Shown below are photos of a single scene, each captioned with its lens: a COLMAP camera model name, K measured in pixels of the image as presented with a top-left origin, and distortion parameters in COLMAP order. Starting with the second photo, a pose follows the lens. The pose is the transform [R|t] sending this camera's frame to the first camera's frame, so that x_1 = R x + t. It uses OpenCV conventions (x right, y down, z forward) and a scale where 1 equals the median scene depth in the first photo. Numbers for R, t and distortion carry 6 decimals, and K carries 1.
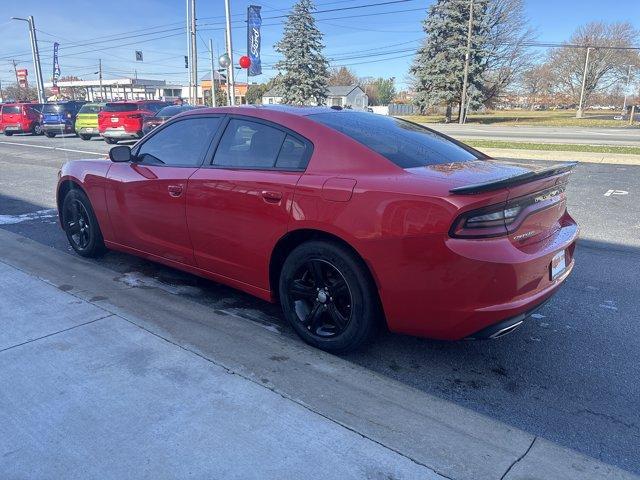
lens RADIAL K [[484.9, 0, 324.0], [0, 484.9, 248.1], [0, 0, 1]] dist [0.019611, -0.006876]
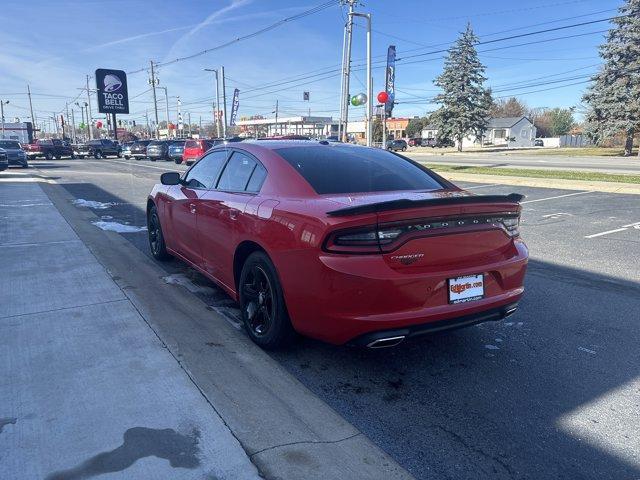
lens RADIAL K [[487.4, 0, 315.2], [0, 487.4, 237.8], [0, 0, 1]] dist [0.044627, -0.045709]
pose [[0.940106, 0.059711, -0.335611, 0.032859], [-0.088227, 0.993612, -0.070358, 0.001527], [0.329266, 0.095754, 0.939370, -0.005849]]
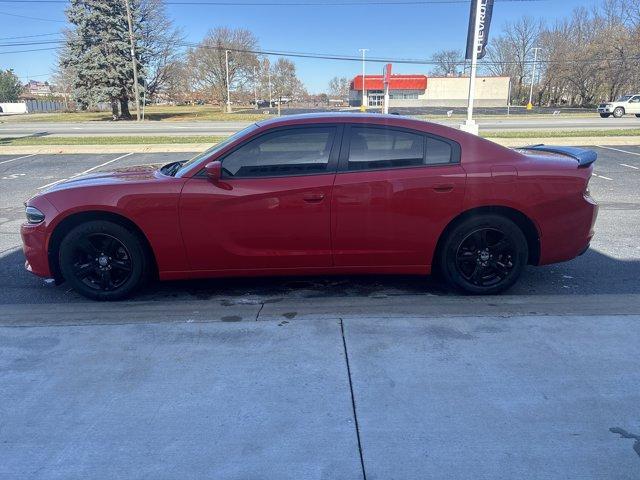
lens RADIAL K [[487.4, 0, 315.2], [0, 487.4, 237.8], [0, 0, 1]] dist [0.044627, -0.045709]
pose [[0.773482, -0.180867, 0.607464, -0.073467], [0.188900, 0.980647, 0.051452, -0.006560], [-0.605014, 0.074953, 0.792679, 0.014709]]
